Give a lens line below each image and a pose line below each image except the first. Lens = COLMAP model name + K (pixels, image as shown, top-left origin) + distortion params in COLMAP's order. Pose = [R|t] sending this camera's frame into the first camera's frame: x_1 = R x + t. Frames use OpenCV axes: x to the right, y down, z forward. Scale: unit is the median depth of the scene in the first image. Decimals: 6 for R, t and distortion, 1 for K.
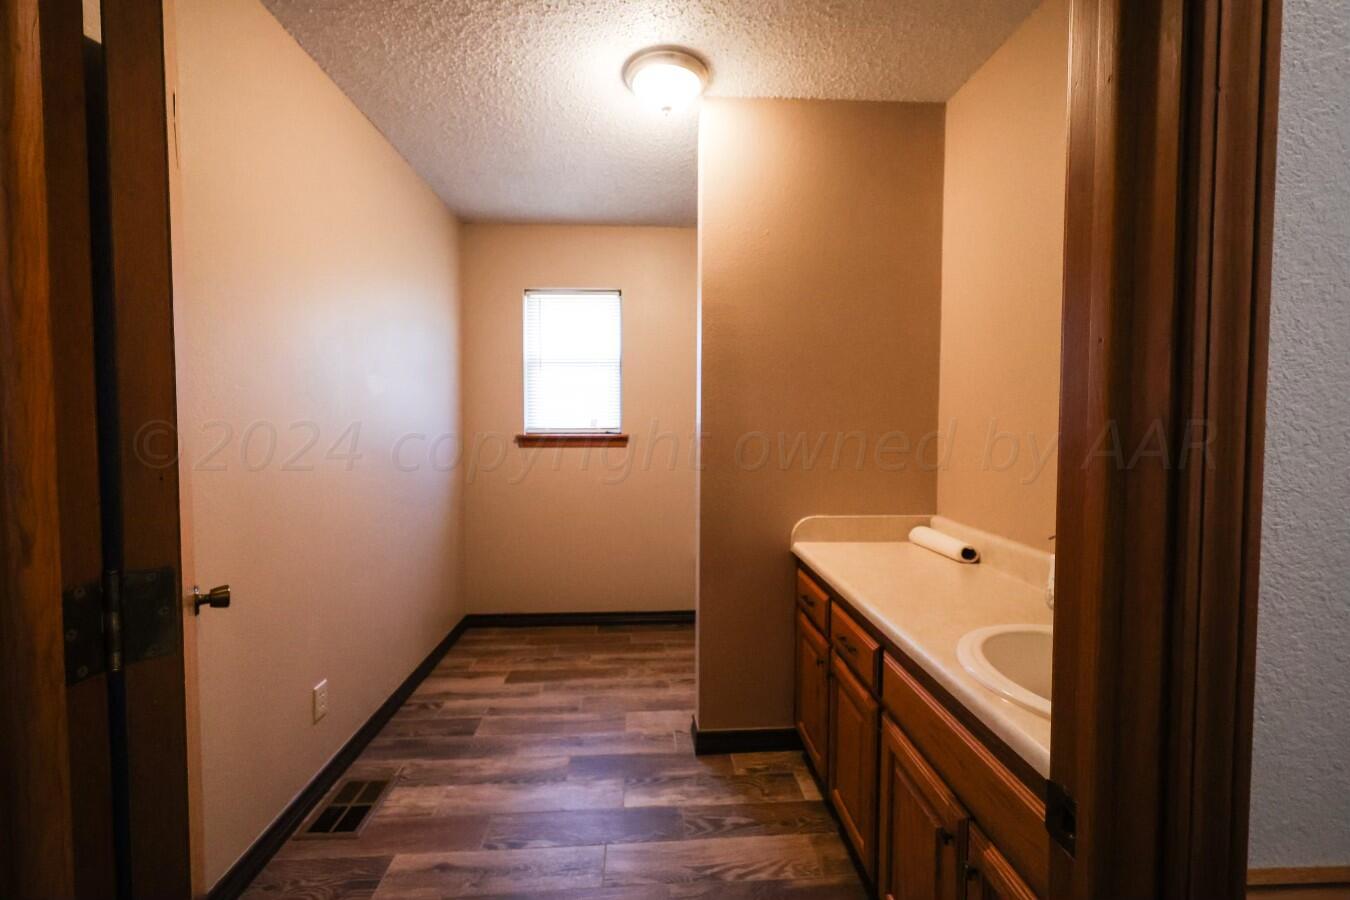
lens RADIAL K [[552.5, 0, 669.9], [0, 552.5, 447.7], [0, 0, 1]] dist [0.001328, 0.000242]
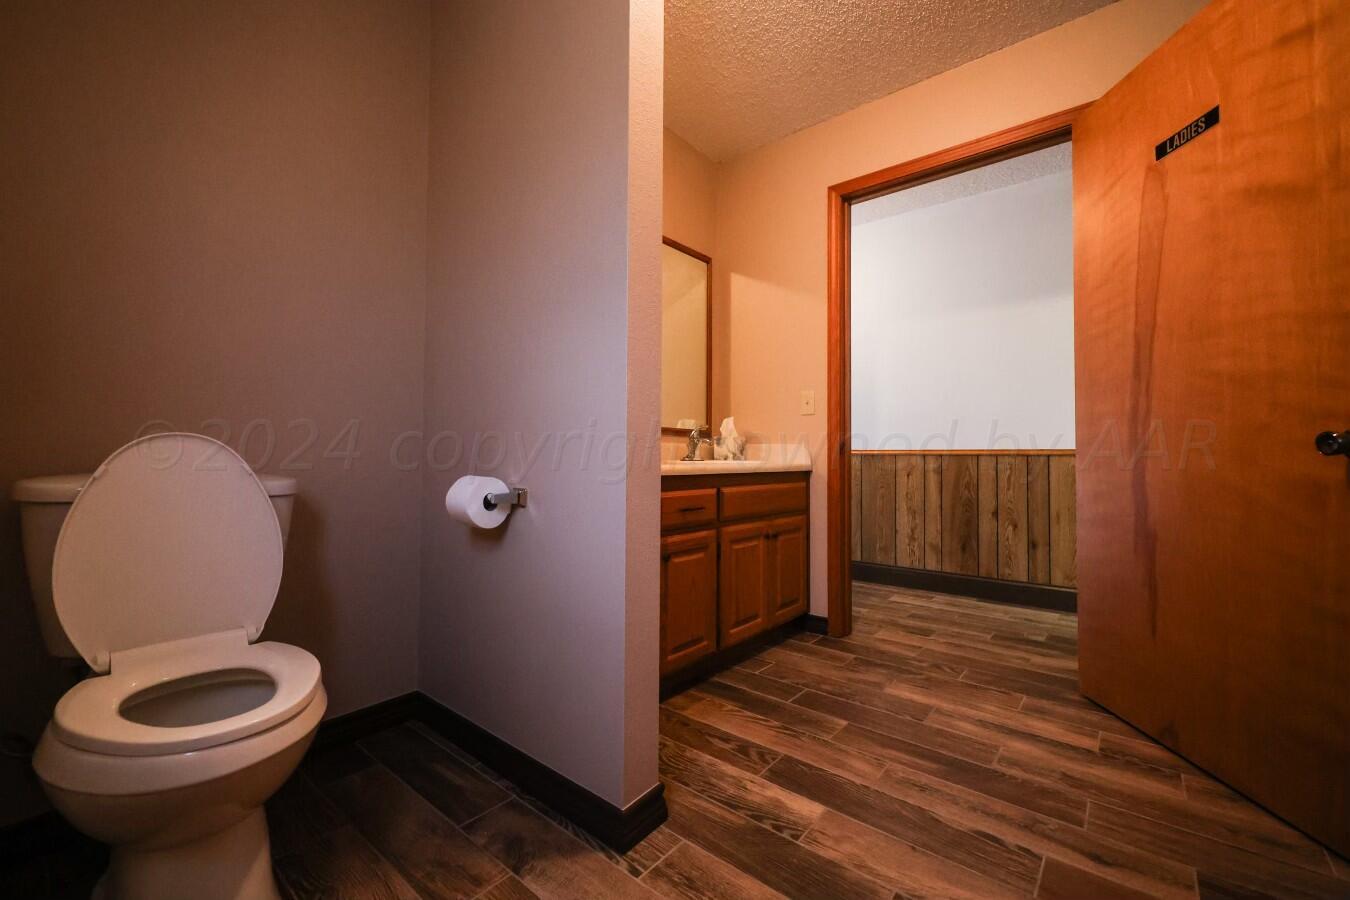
lens RADIAL K [[552.5, 0, 669.9], [0, 552.5, 447.7], [0, 0, 1]] dist [0.001328, 0.000242]
pose [[-0.730465, -0.000493, 0.682950, -0.466853], [0.021709, 0.999478, 0.023941, 0.166102], [-0.682605, 0.032314, -0.730073, 1.796116]]
